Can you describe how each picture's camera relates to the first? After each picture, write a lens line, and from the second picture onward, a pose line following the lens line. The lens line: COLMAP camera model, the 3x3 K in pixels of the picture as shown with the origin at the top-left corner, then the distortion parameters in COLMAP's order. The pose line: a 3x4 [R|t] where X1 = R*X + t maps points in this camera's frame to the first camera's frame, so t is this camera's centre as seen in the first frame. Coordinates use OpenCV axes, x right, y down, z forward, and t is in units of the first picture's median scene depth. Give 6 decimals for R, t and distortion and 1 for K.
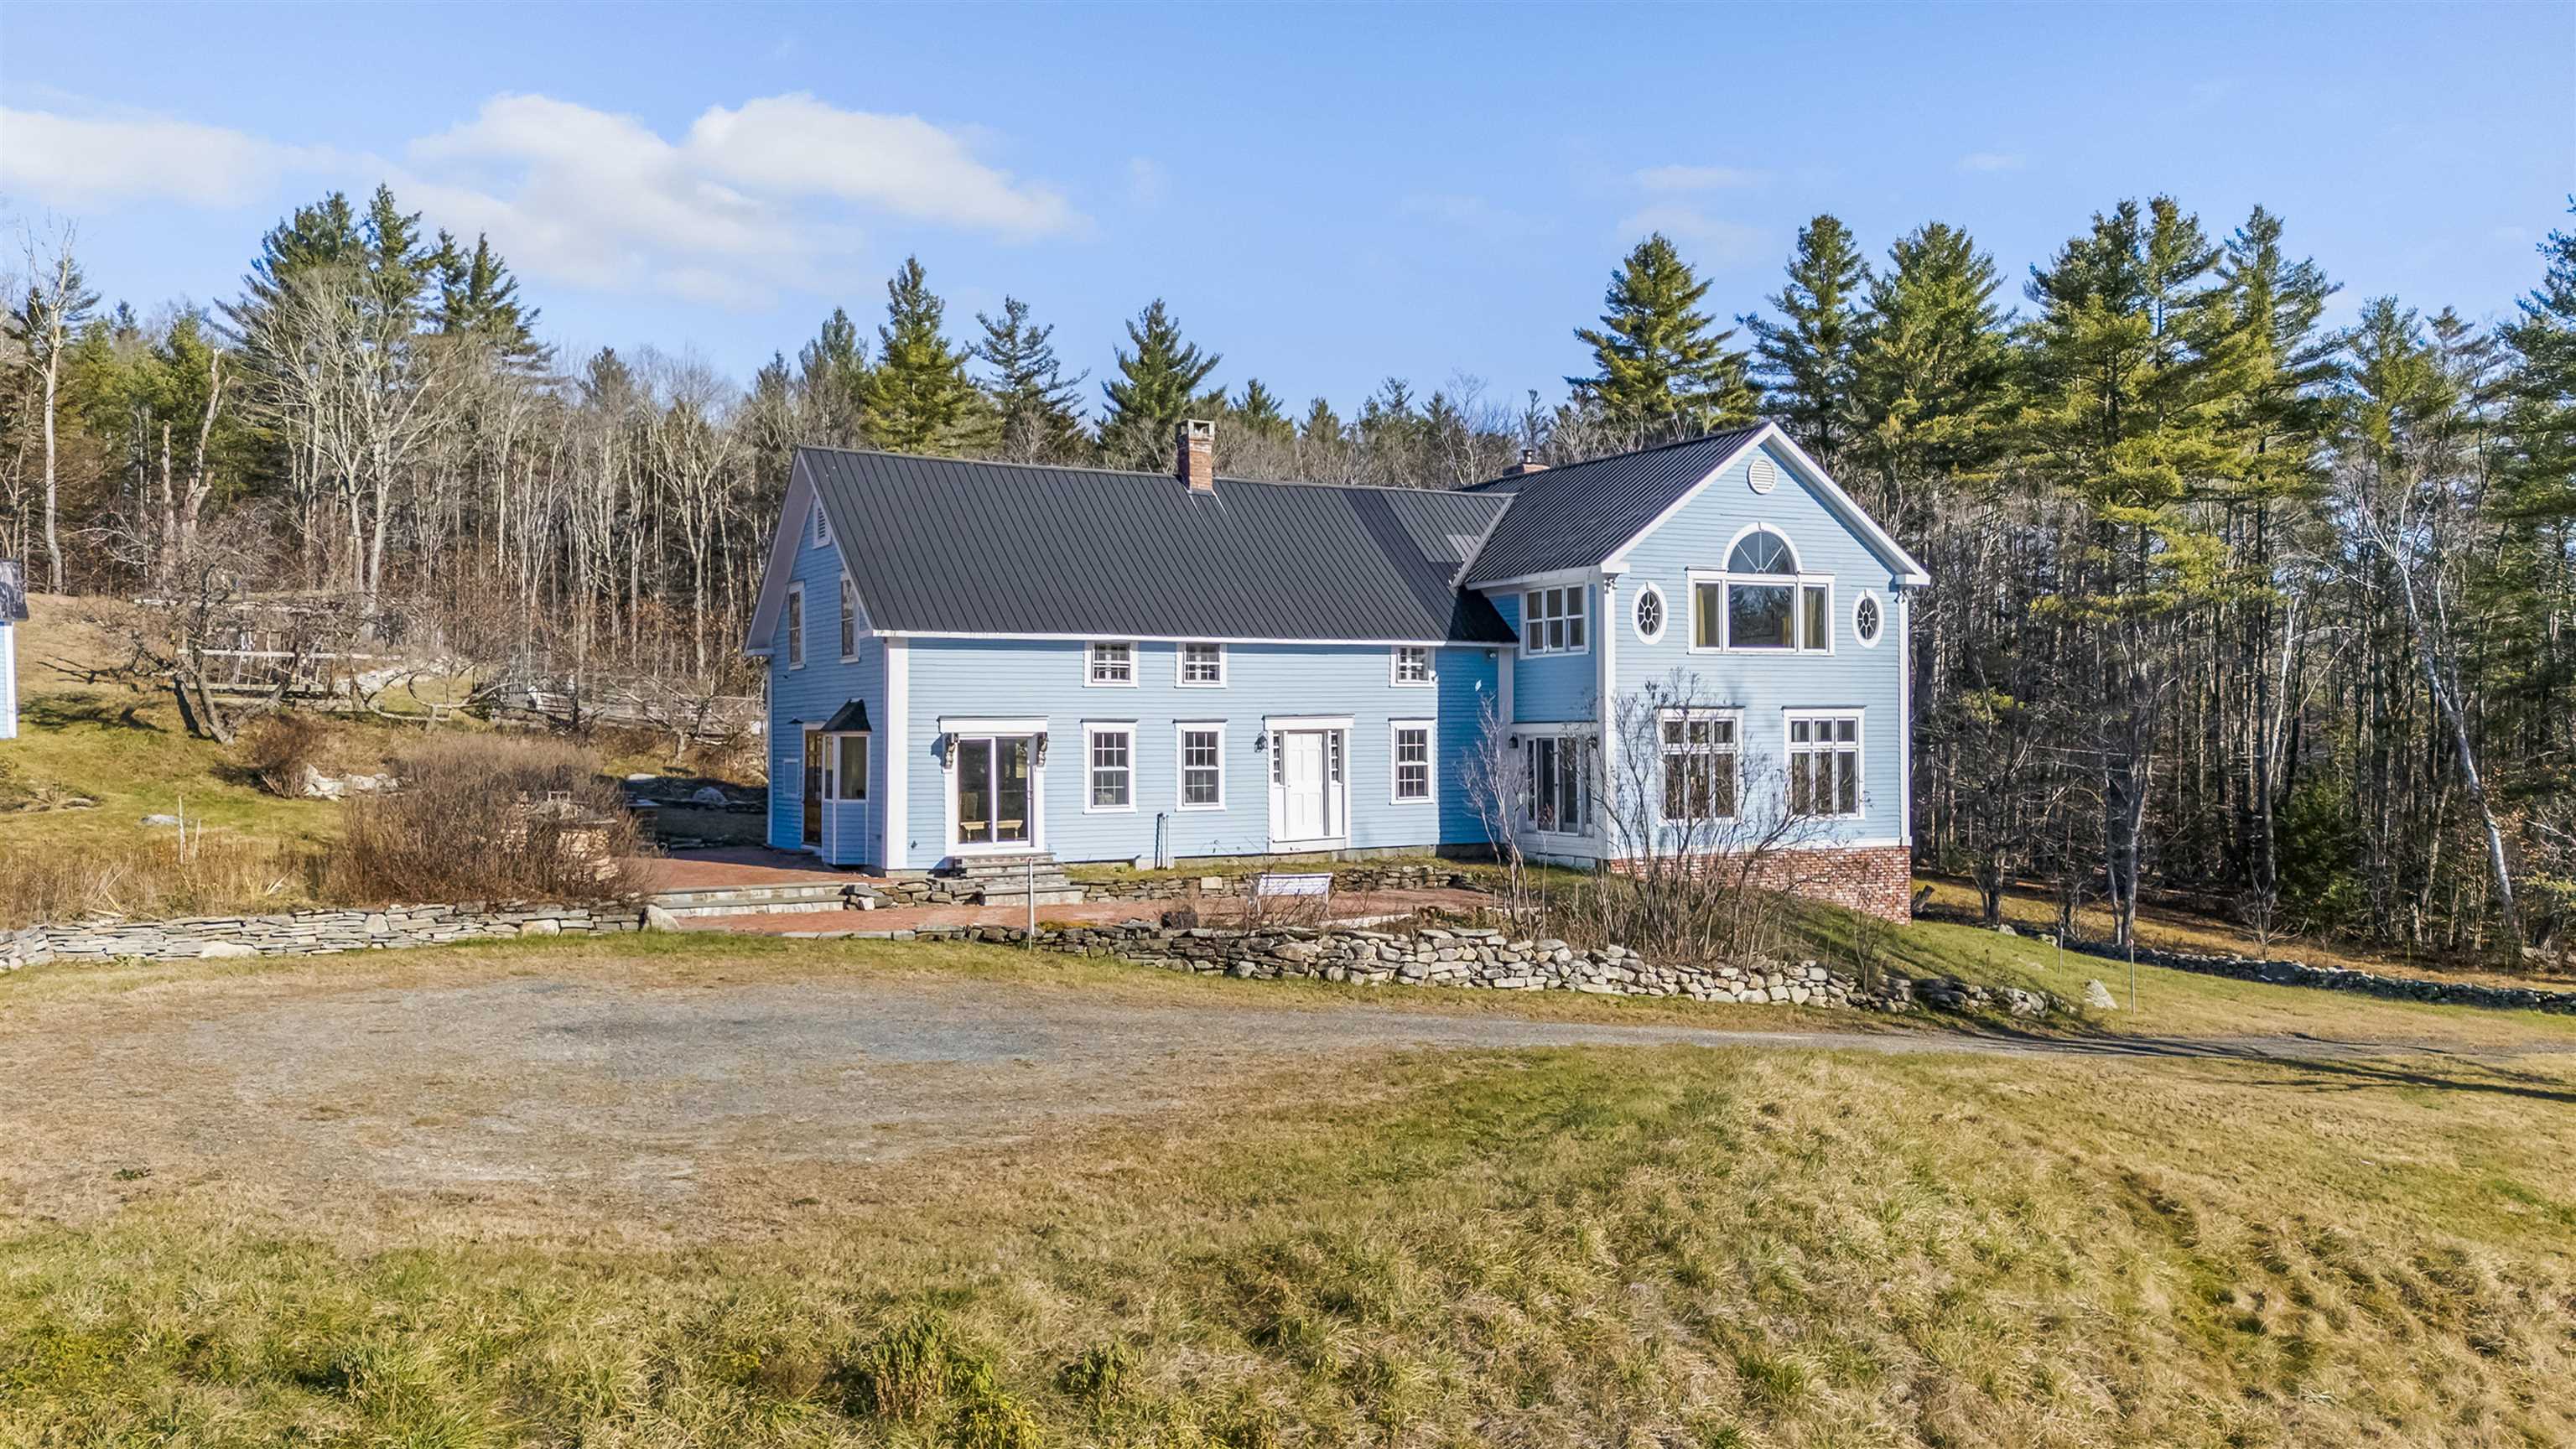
lens RADIAL K [[1896.4, 0, 1319.0], [0, 1896.4, 718.1], [0, 0, 1]] dist [0.089816, -0.132673]
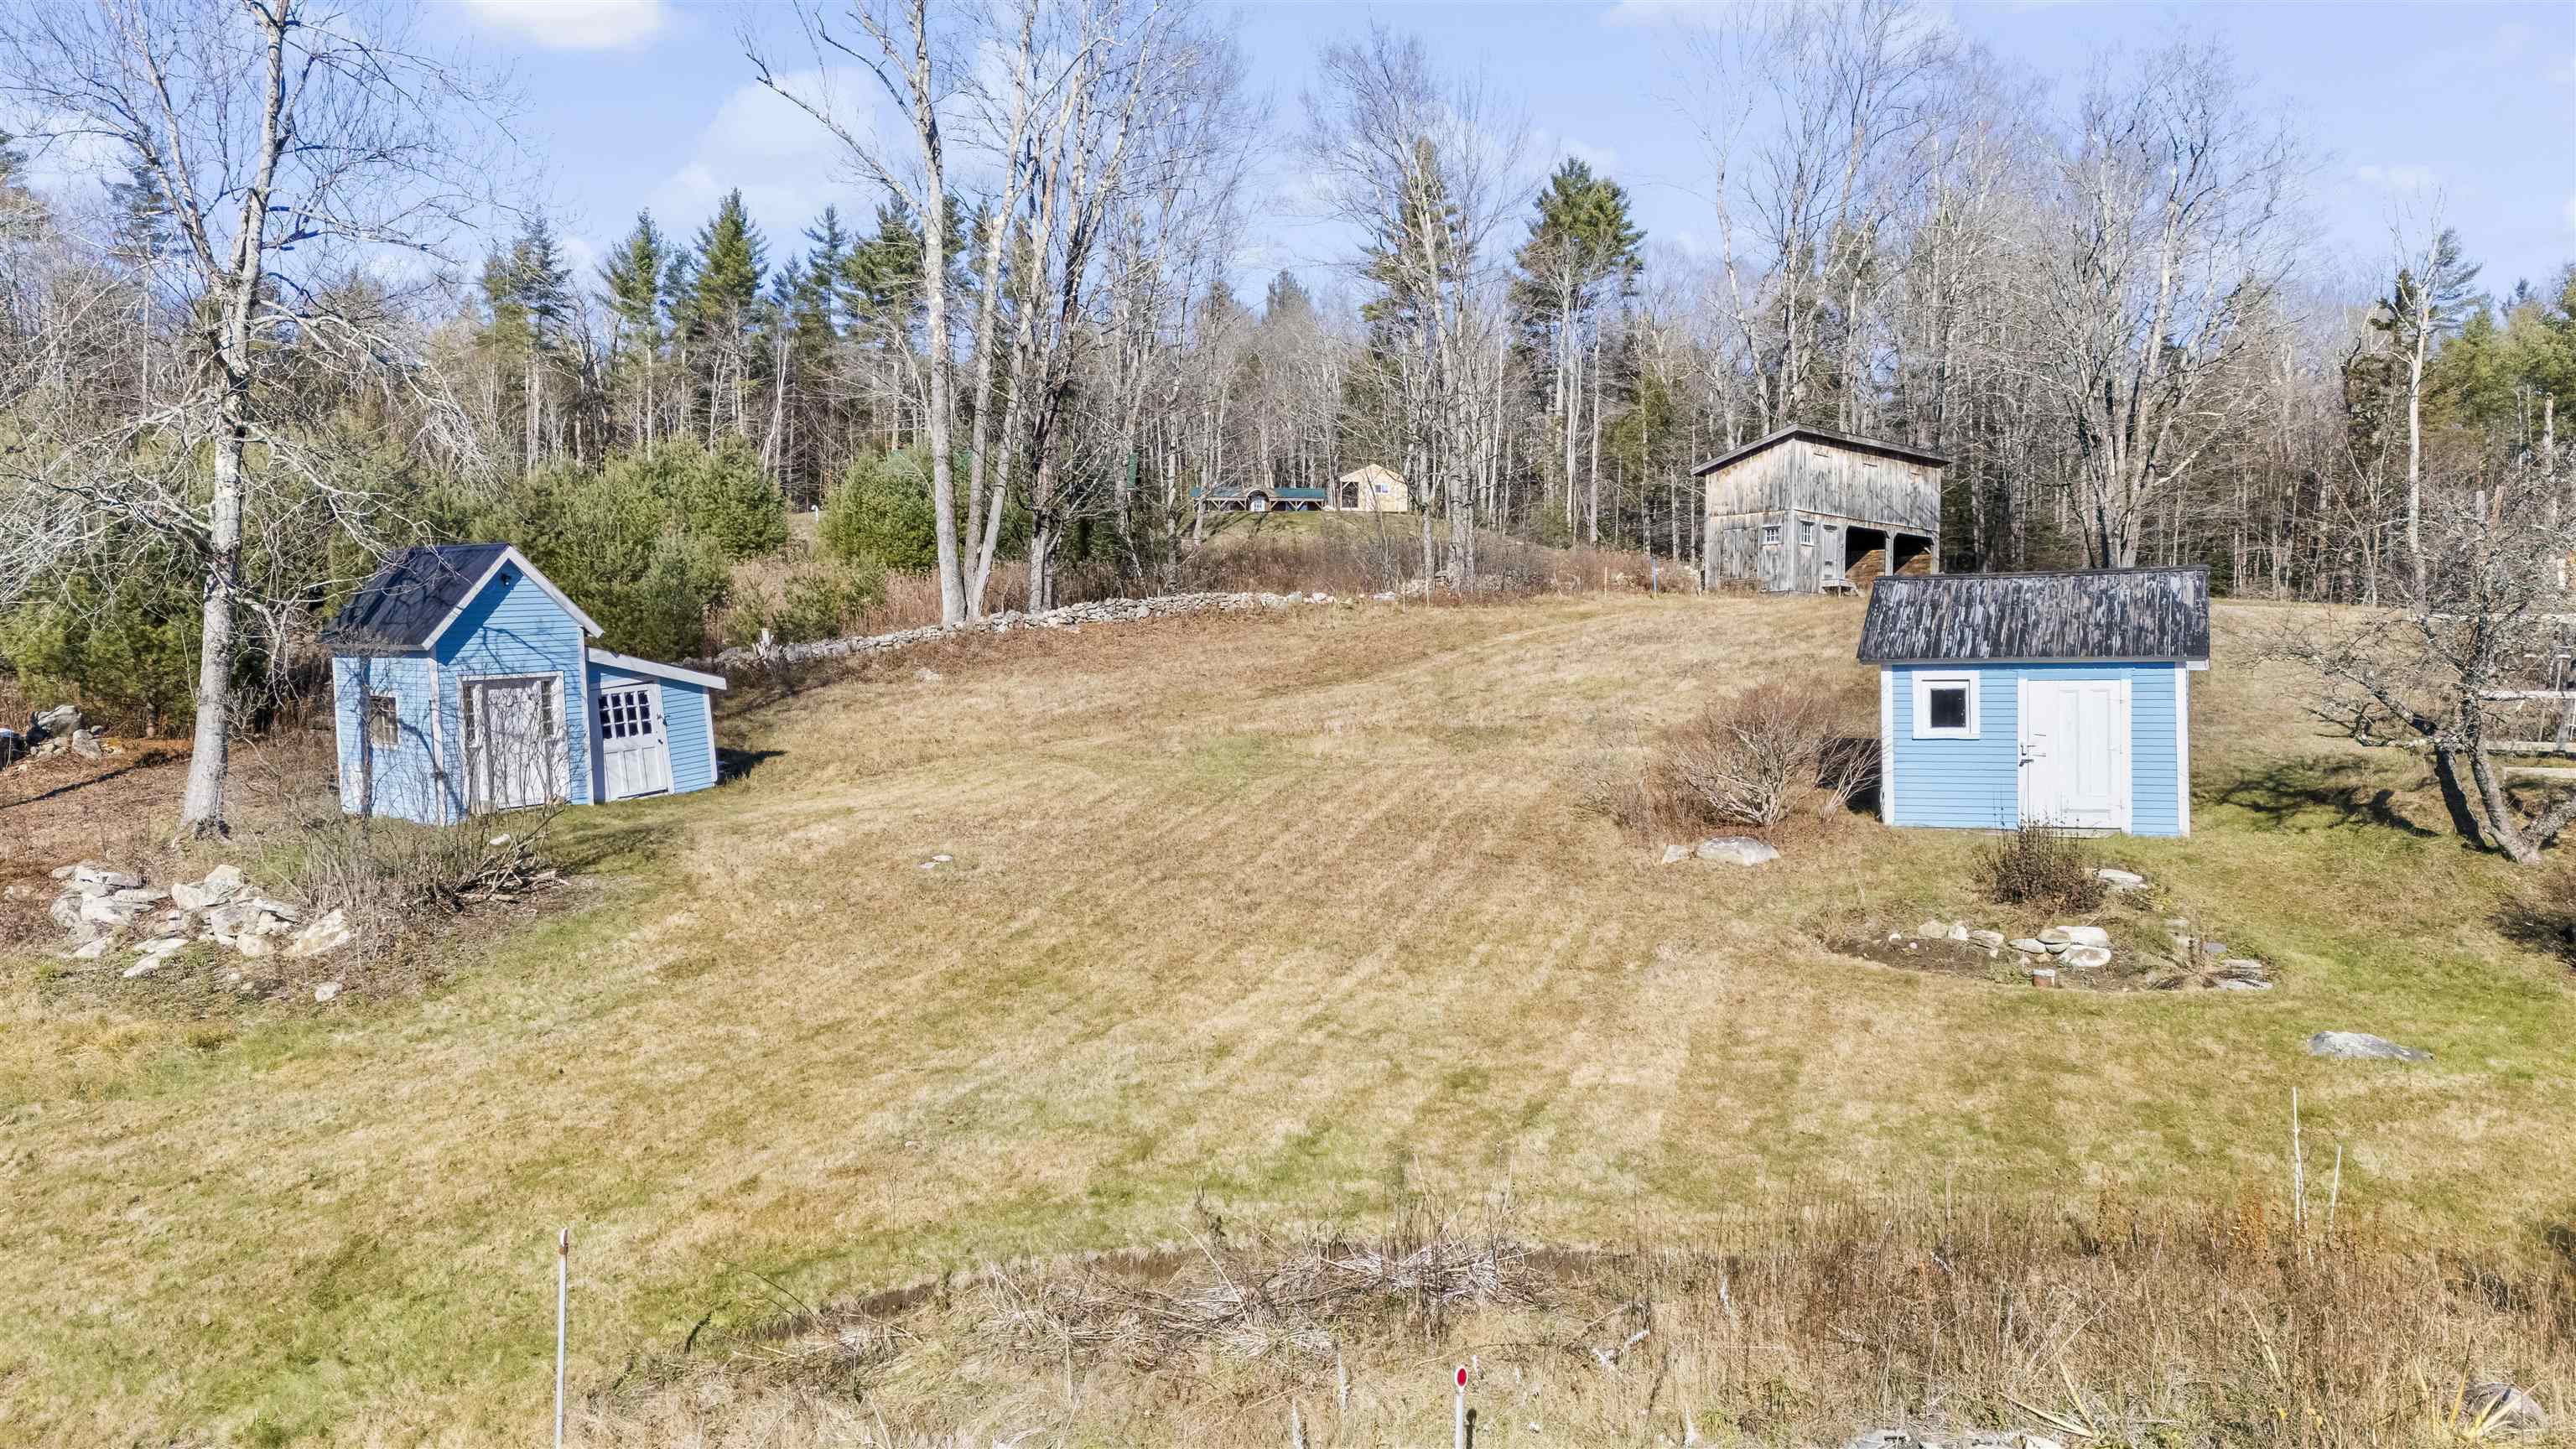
lens RADIAL K [[1964.3, 0, 1262.7], [0, 1964.3, 668.8], [0, 0, 1]] dist [0.098516, -0.147728]
pose [[0.430330, -0.017862, -0.902495, -0.208447], [-0.010251, 0.999643, -0.024673, -0.028321], [0.902614, 0.019869, 0.429993, 0.438936]]
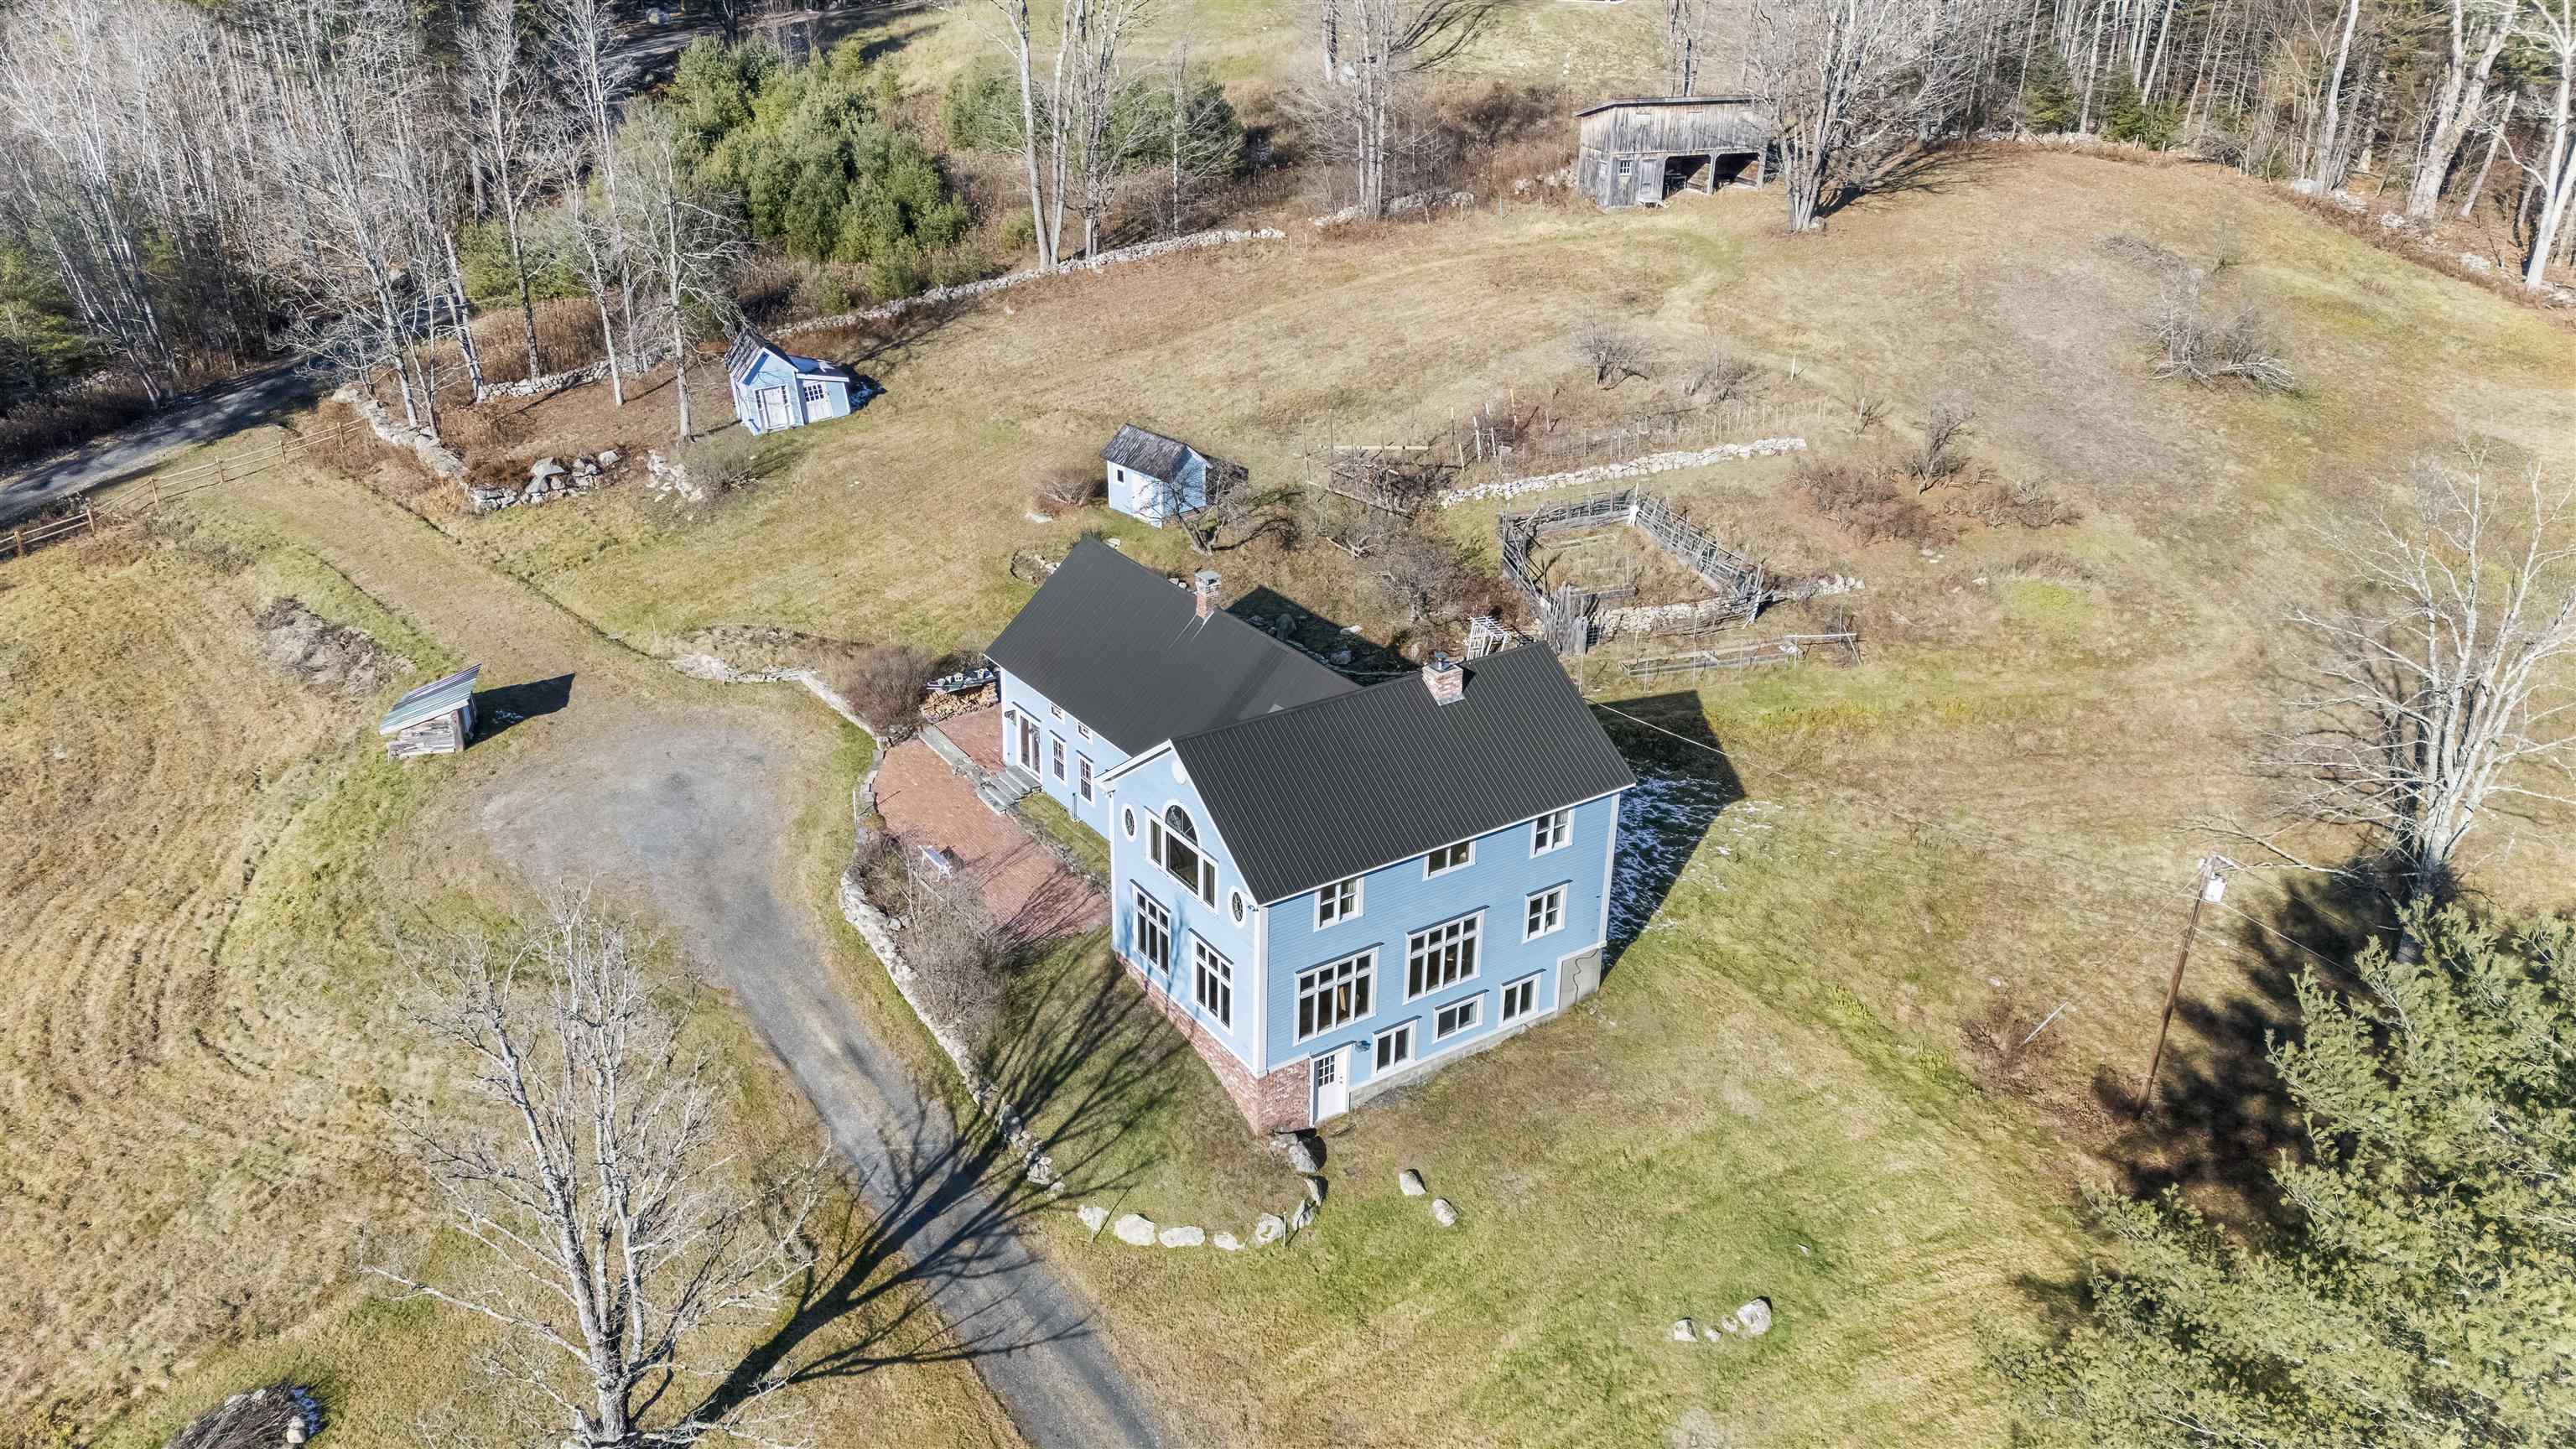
lens RADIAL K [[2024.7, 0, 1288.0], [0, 2024.7, 724.5], [0, 0, 1]] dist [0.017763, 0.001003]
pose [[0.075160, 0.420221, -0.904304, 1.542066], [-0.018023, 0.907293, 0.420112, -0.774434], [0.997009, -0.015278, 0.075766, 0.985542]]
